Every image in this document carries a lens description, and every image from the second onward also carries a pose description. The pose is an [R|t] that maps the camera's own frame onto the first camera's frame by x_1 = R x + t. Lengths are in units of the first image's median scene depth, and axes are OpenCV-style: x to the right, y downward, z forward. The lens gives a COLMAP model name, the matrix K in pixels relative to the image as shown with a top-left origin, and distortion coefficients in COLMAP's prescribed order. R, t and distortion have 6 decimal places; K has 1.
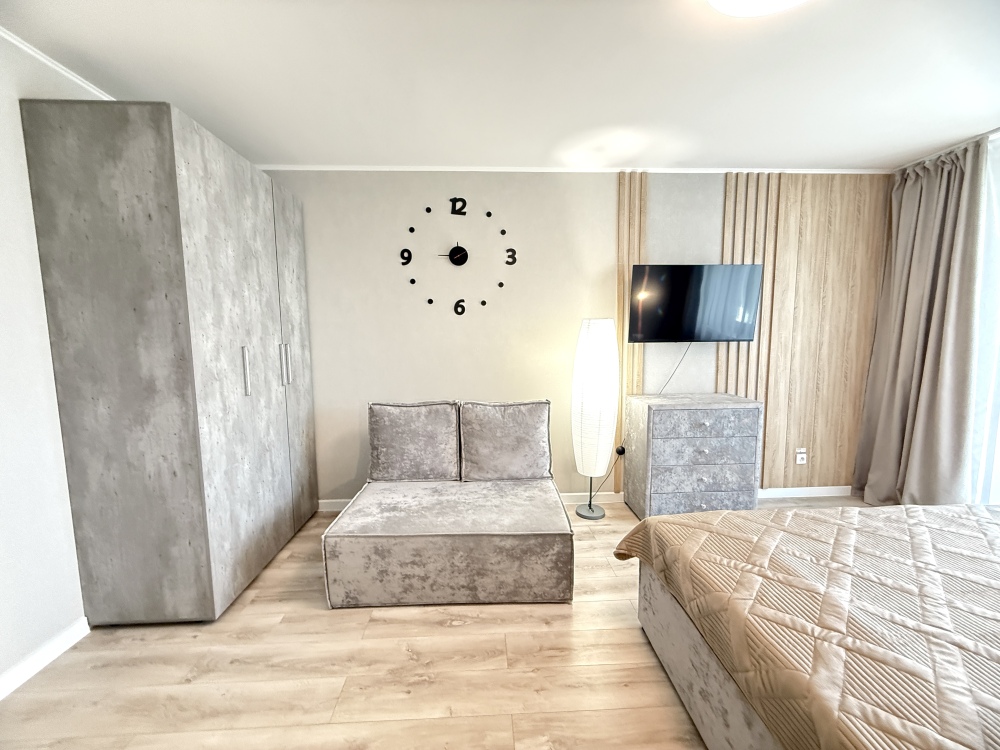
lens RADIAL K [[397.2, 0, 499.0], [0, 397.2, 374.9], [0, 0, 1]] dist [-0.000425, 0.000355]
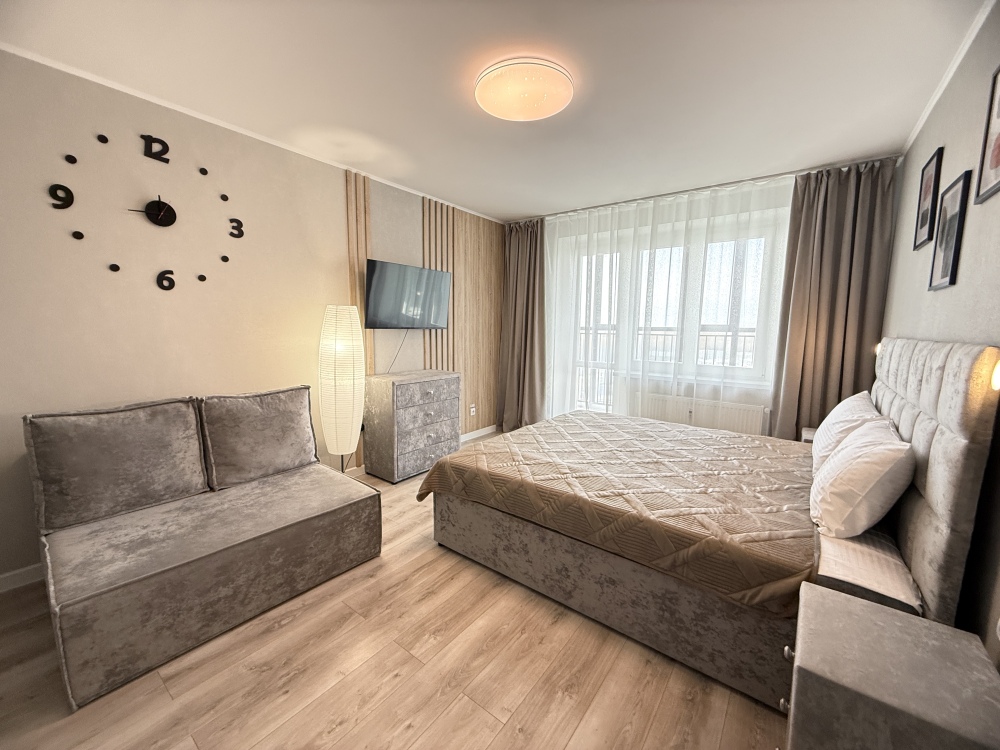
lens RADIAL K [[397.2, 0, 499.0], [0, 397.2, 374.9], [0, 0, 1]] dist [-0.000425, 0.000355]
pose [[0.641673, -0.074610, 0.763341, -0.323145], [0.059756, 0.997095, 0.047226, 0.019763], [-0.764647, 0.015310, 0.644267, -0.002160]]
